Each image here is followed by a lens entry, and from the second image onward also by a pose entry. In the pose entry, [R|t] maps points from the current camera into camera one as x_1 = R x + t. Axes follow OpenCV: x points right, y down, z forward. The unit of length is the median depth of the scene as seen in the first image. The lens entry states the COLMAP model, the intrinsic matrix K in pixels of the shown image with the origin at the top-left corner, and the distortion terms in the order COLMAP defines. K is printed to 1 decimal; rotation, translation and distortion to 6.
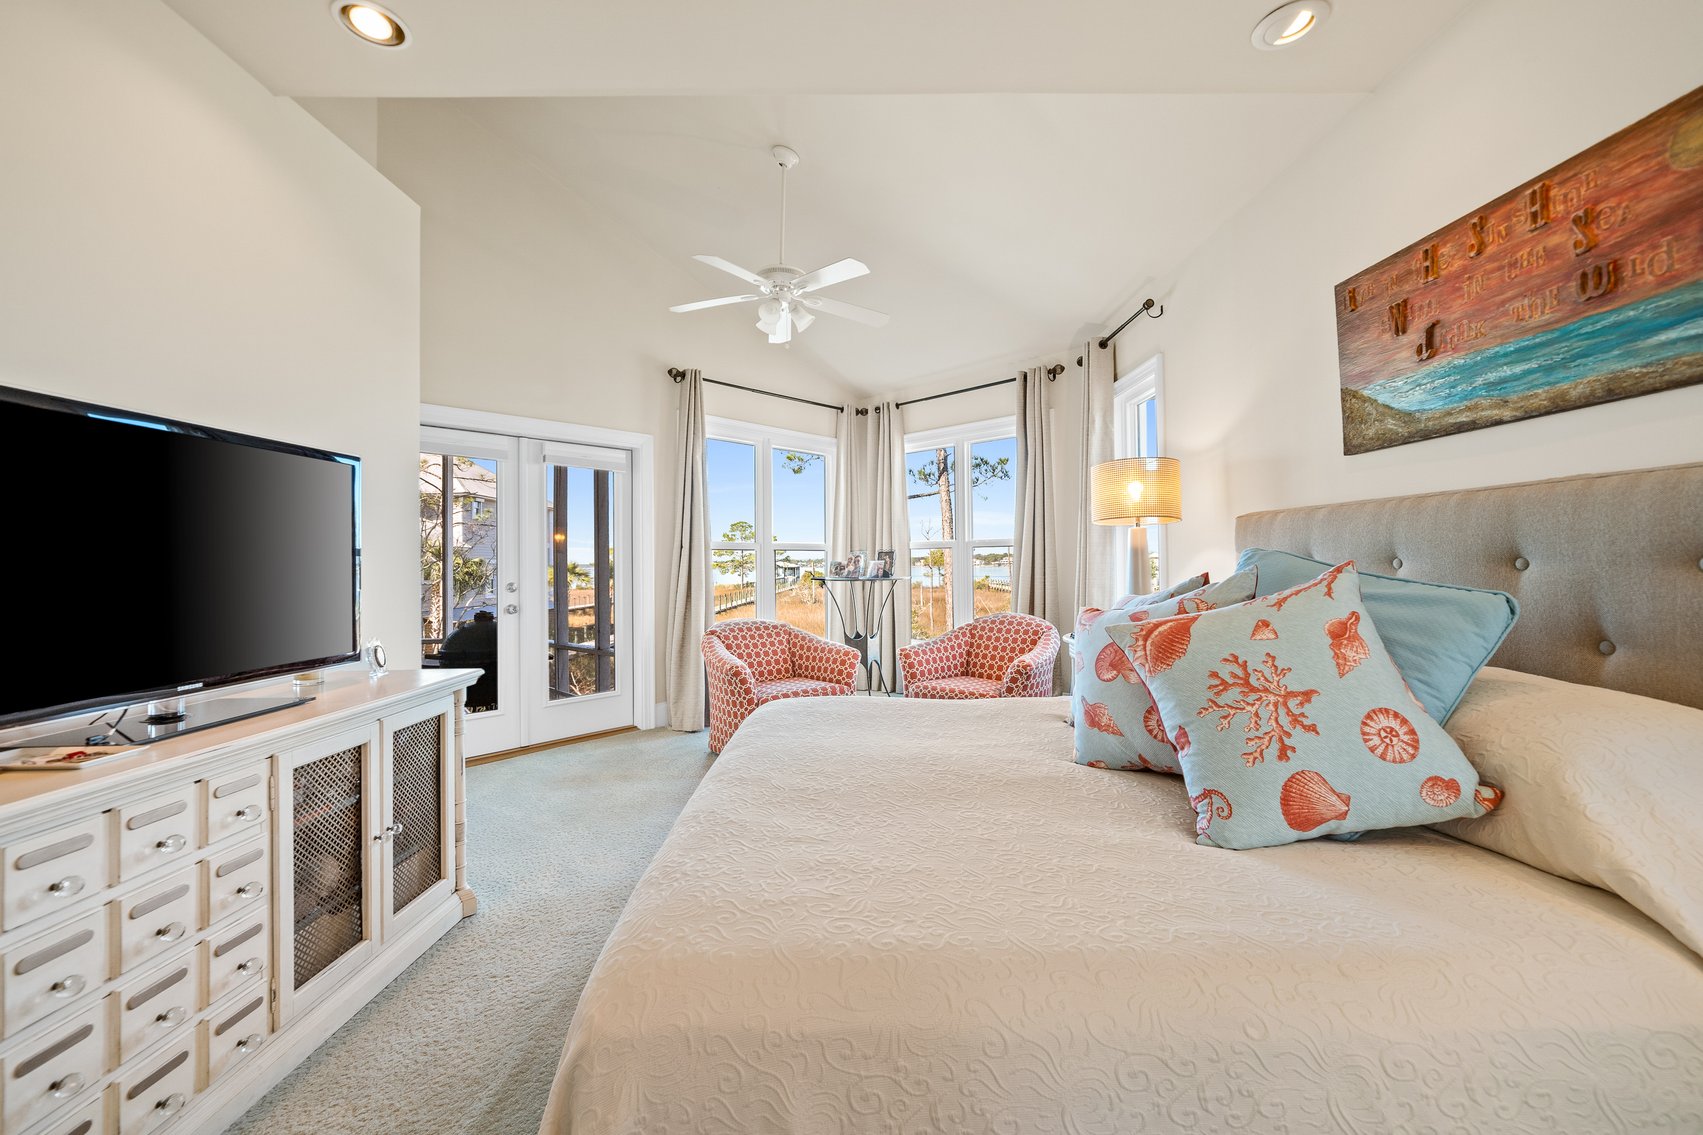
lens RADIAL K [[685.5, 0, 844.9], [0, 685.5, 549.7], [0, 0, 1]] dist [-0.000610, 0.000061]
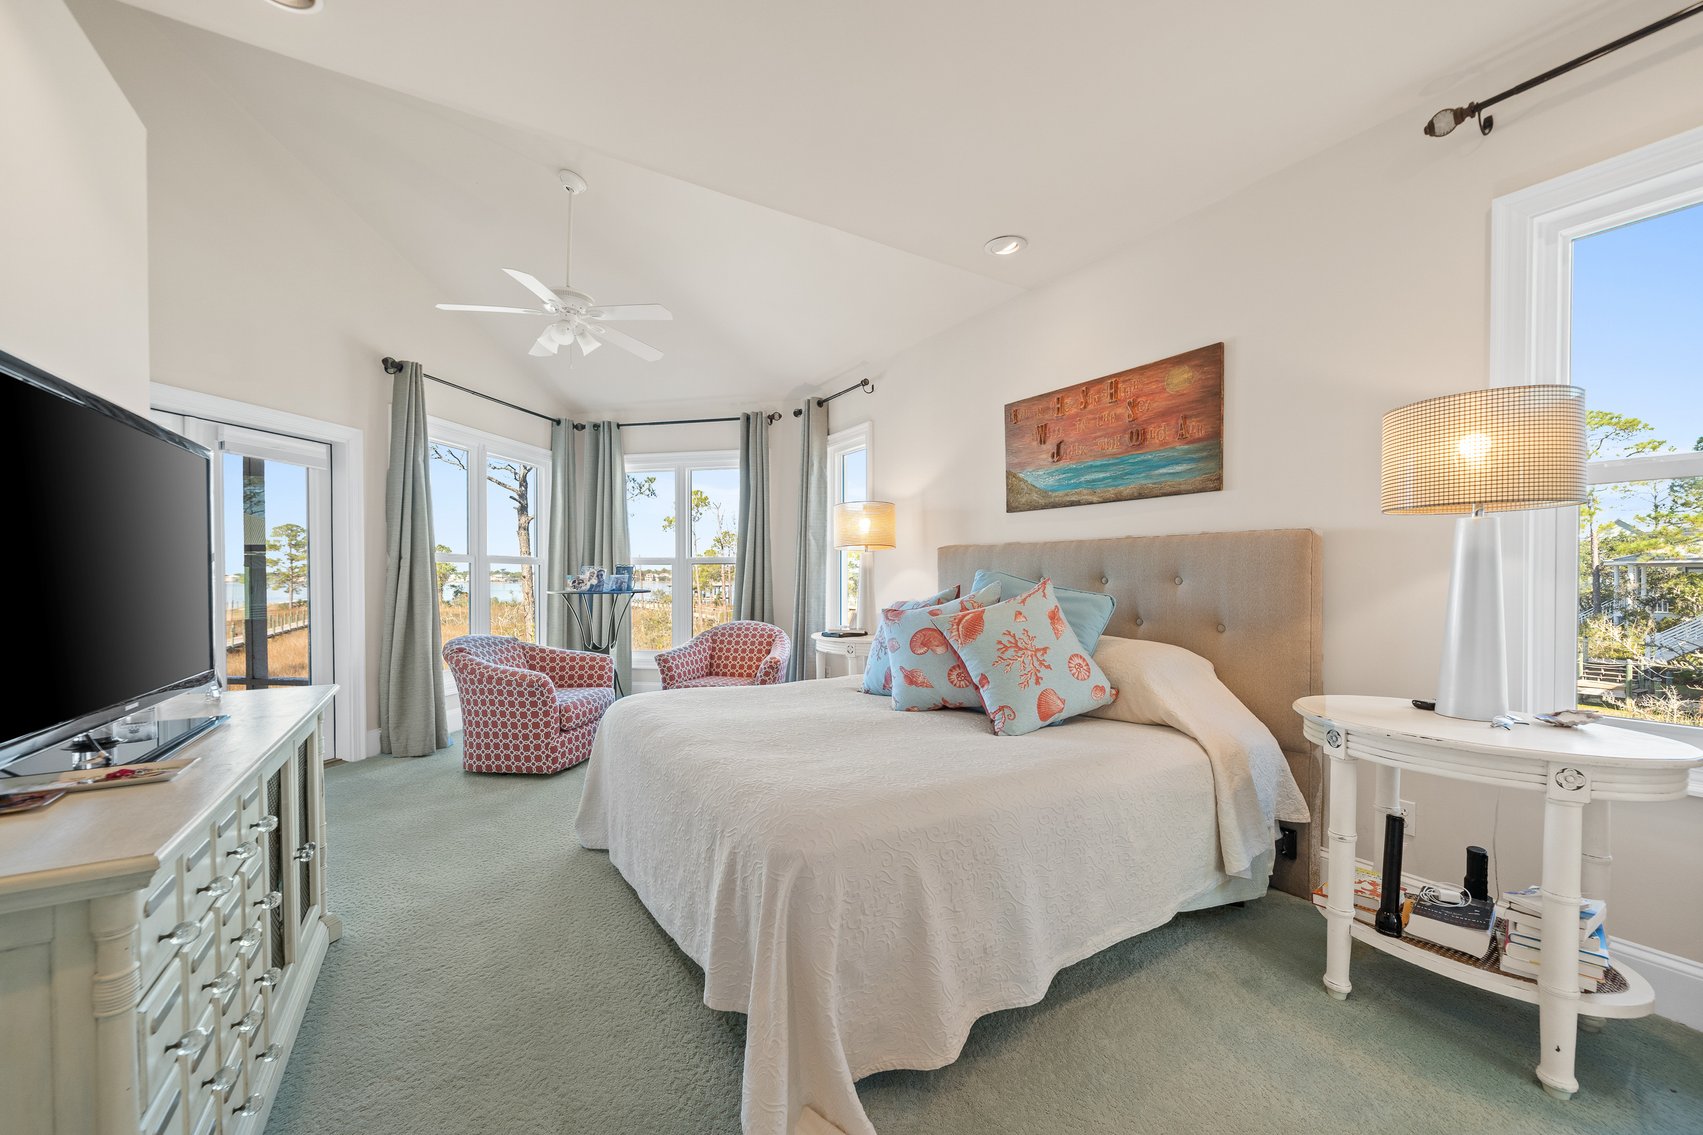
lens RADIAL K [[673.2, 0, 848.0], [0, 673.2, 584.6], [0, 0, 1]] dist [-0.000139, -0.000147]
pose [[0.853875, 0.004733, 0.520456, -0.442940], [-0.018758, 0.999589, 0.021686, 0.003507], [-0.520140, -0.028280, 0.853613, -0.166639]]
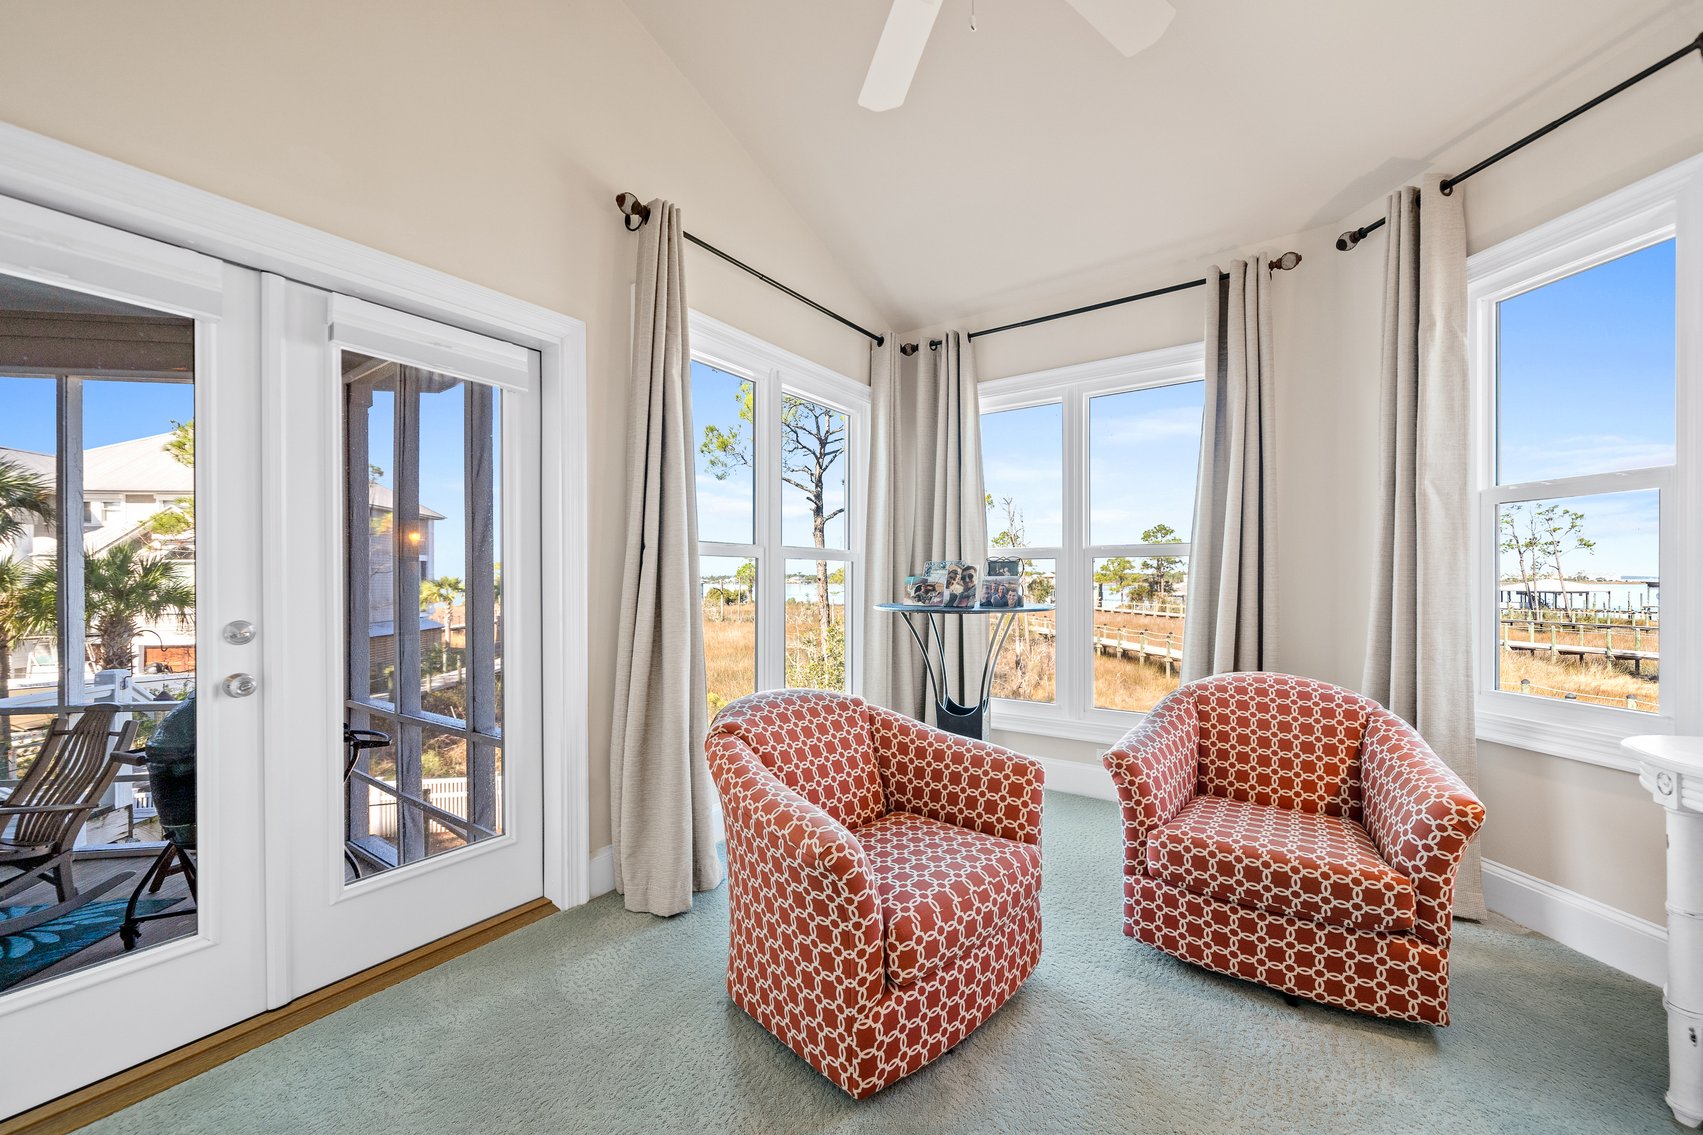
lens RADIAL K [[673.2, 0, 848.0], [0, 673.2, 584.6], [0, 0, 1]] dist [-0.000139, -0.000147]
pose [[0.989369, 0.008159, 0.145199, -0.360406], [-0.011938, 0.999612, 0.025178, 0.023334], [-0.144937, -0.026643, 0.989082, 1.083467]]
